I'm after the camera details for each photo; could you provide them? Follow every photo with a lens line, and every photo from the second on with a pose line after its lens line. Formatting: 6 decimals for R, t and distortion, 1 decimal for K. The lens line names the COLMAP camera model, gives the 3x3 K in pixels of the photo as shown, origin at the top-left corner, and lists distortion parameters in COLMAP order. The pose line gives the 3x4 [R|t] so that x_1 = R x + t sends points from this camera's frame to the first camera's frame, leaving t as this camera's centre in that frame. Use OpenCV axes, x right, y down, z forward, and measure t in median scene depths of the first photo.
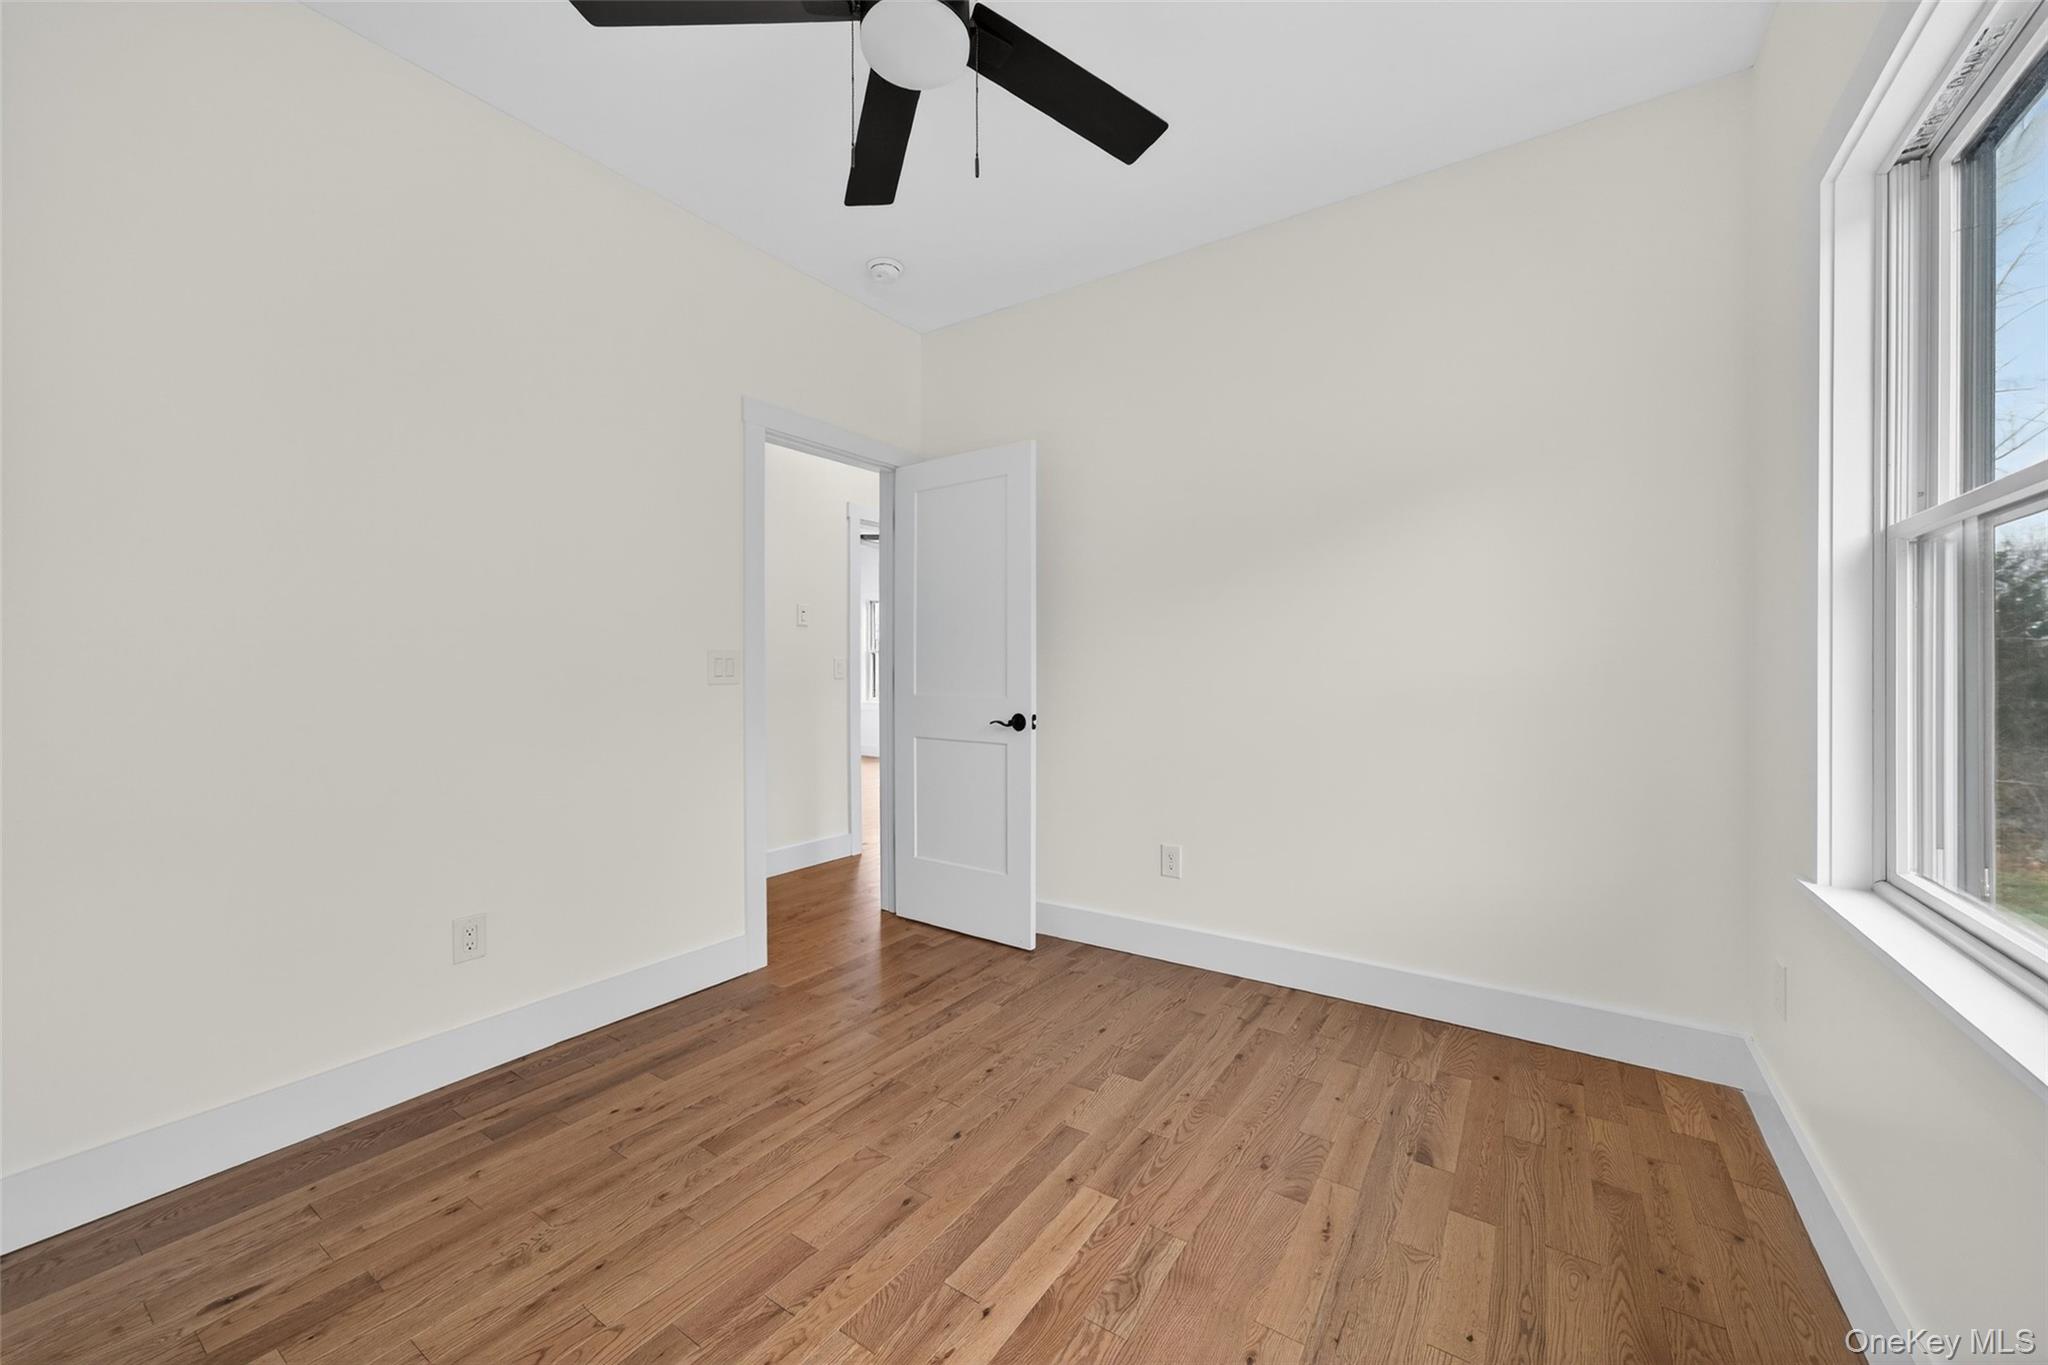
lens RADIAL K [[961.5, 0, 1024.0], [0, 961.5, 682.5], [0, 0, 1]] dist [-0.027669, 0.024355]
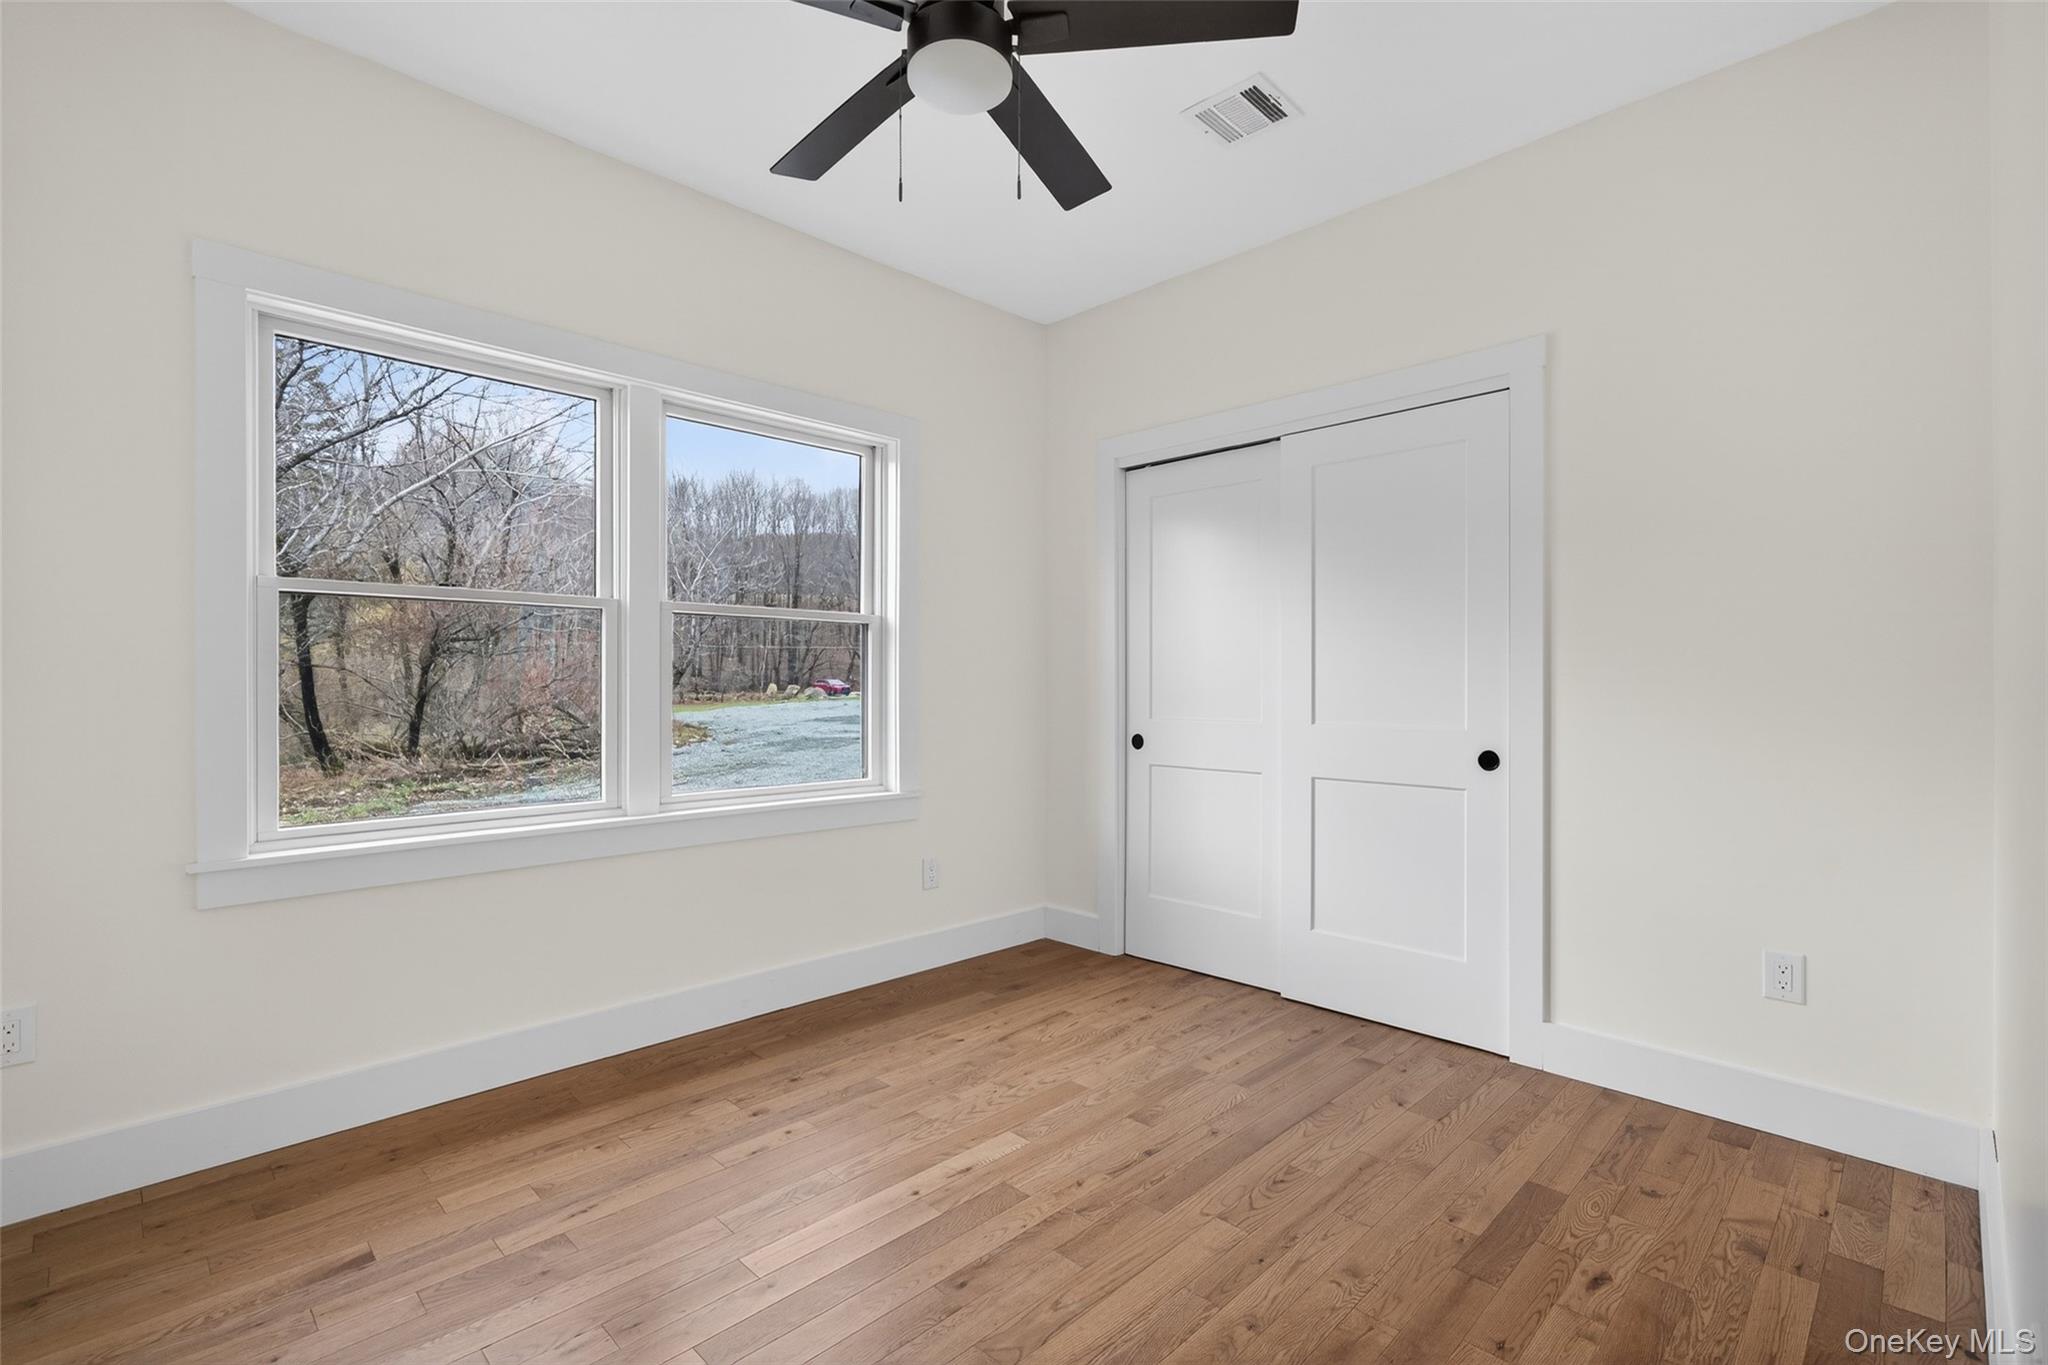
lens RADIAL K [[961.5, 0, 1024.0], [0, 961.5, 682.5], [0, 0, 1]] dist [-0.027669, 0.024355]
pose [[-0.987954, -0.001503, 0.154740, -0.334109], [-0.000659, 0.999985, 0.005505, -0.022748], [-0.154746, 0.005337, -0.987940, 1.972067]]
